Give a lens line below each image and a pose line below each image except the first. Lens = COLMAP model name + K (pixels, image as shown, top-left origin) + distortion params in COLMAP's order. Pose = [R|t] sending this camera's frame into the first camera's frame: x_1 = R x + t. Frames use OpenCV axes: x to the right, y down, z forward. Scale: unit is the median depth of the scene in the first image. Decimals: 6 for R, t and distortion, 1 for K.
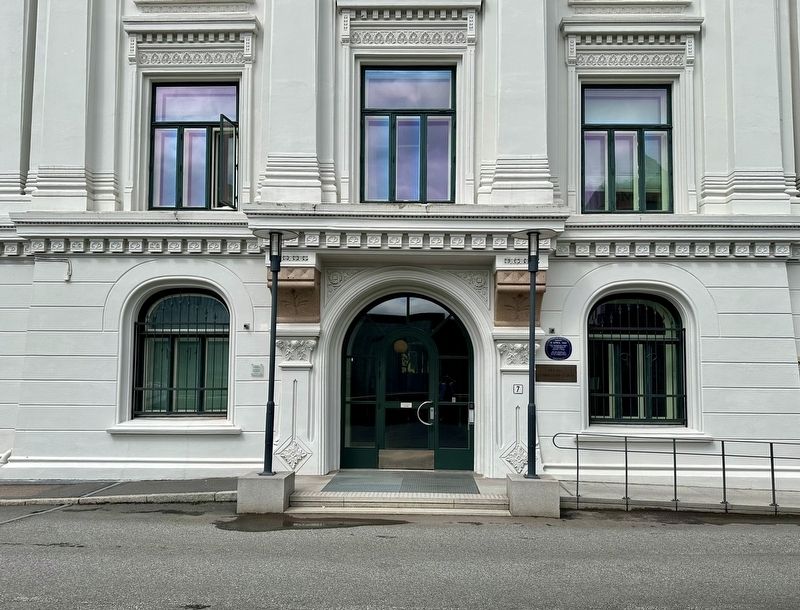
lens RADIAL K [[568.4, 0, 400.0], [0, 568.4, 344.0], [0, 0, 1]] dist [-0.009559, -0.004050]
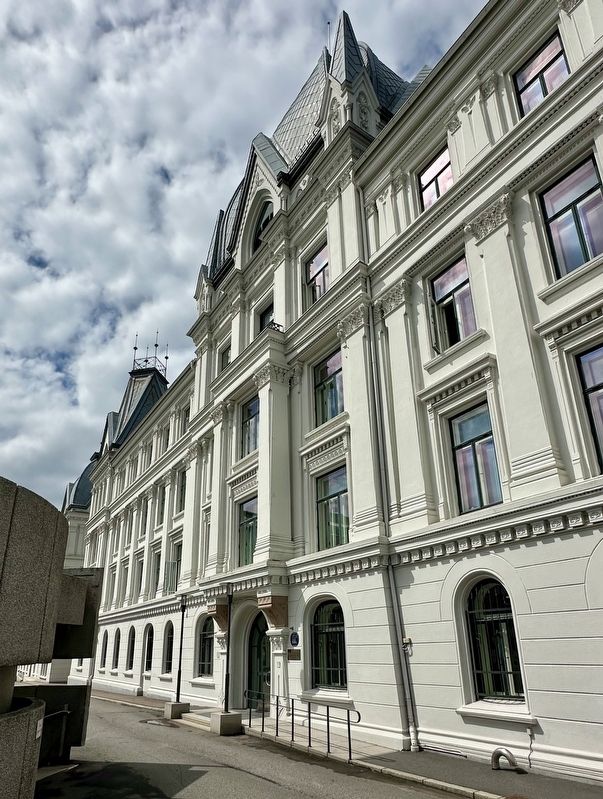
lens RADIAL K [[596.1, 0, 301.5], [0, 596.1, 399.5], [0, 0, 1]] dist [-0.001336, 0.000204]
pose [[0.533528, -0.350302, -0.769829, 1.345410], [0.059029, 0.923400, -0.379273, 0.015828], [0.843720, 0.156911, 0.513337, -0.025888]]
